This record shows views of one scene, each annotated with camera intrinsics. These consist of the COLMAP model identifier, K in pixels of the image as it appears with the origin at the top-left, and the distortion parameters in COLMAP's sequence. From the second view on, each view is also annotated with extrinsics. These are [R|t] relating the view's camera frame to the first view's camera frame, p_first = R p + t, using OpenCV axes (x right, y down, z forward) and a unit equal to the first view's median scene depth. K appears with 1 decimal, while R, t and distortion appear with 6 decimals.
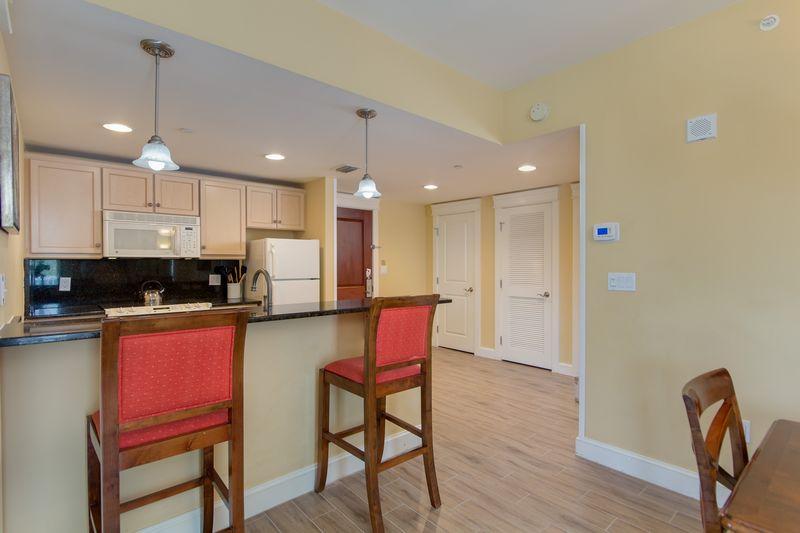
lens RADIAL K [[398.1, 0, 400.0], [0, 398.1, 266.5], [0, 0, 1]] dist [0.024023, -0.015939]
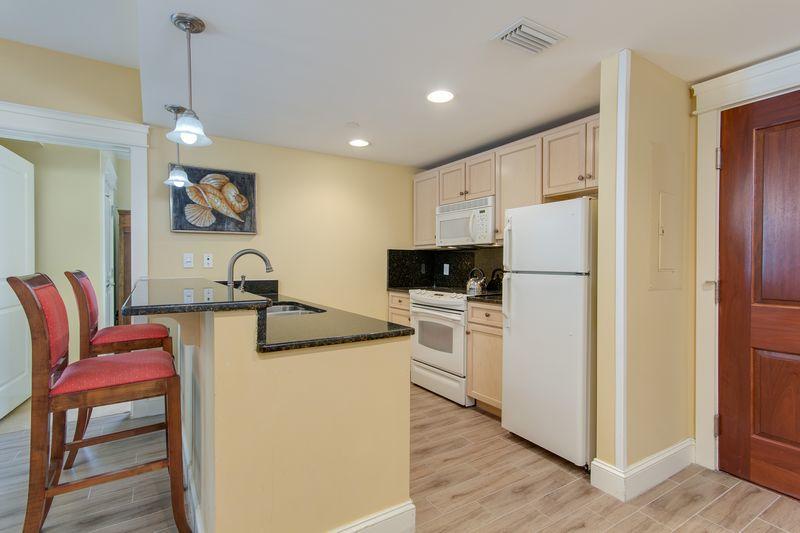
lens RADIAL K [[384.8, 0, 402.7], [0, 384.8, 265.5], [0, 0, 1]] dist [-0.000459, 0.000141]
pose [[-0.158569, 0.008159, -0.987314, 0.302477], [-0.009795, 0.999904, 0.009836, 0.016772], [0.987299, 0.011231, -0.158473, 0.814572]]
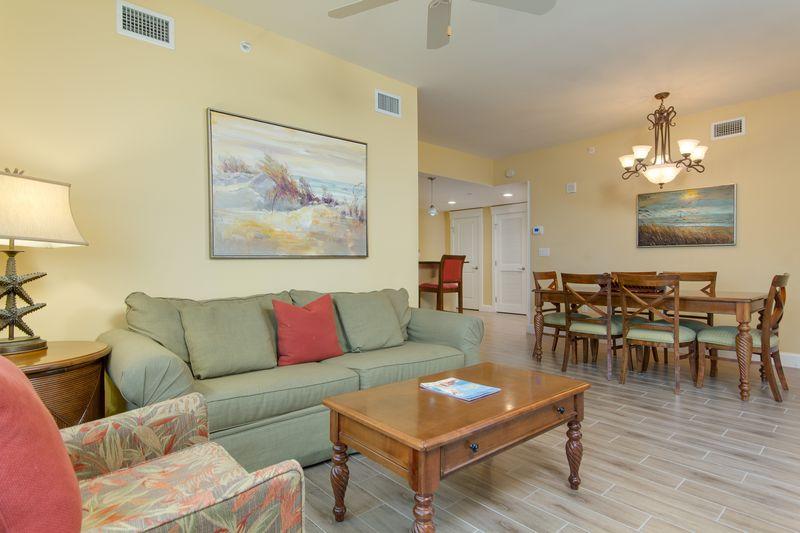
lens RADIAL K [[414.9, 0, 400.0], [0, 414.9, 266.5], [0, 0, 1]] dist [0.001718, 0.000134]
pose [[0.999999, -0.001563, 0.000649, -0.146737], [0.001562, 0.999999, 0.000266, 0.064916], [-0.000649, -0.000265, 1.000000, -0.742453]]
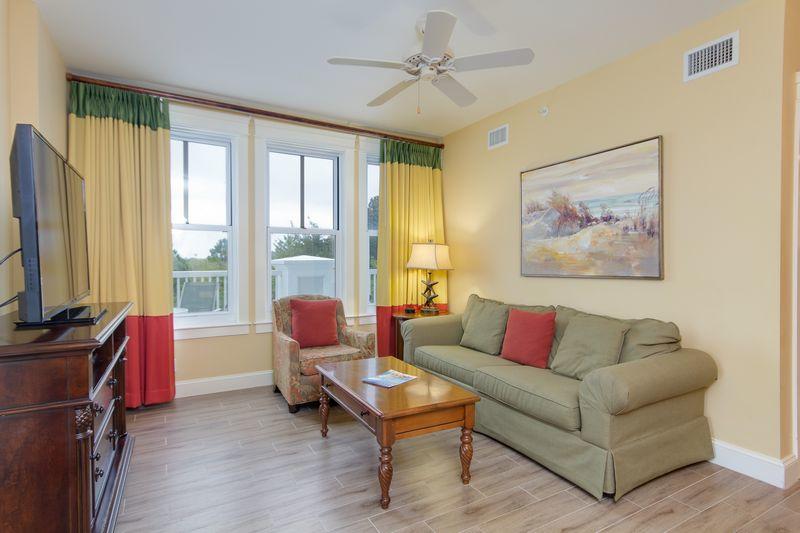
lens RADIAL K [[414.9, 0, 400.0], [0, 414.9, 266.5], [0, 0, 1]] dist [0.001718, 0.000134]
pose [[-0.208181, 0.014662, -0.977980, 0.441144], [-0.006119, 0.999849, 0.016293, 0.023334], [0.978071, 0.009376, -0.208060, -0.241935]]
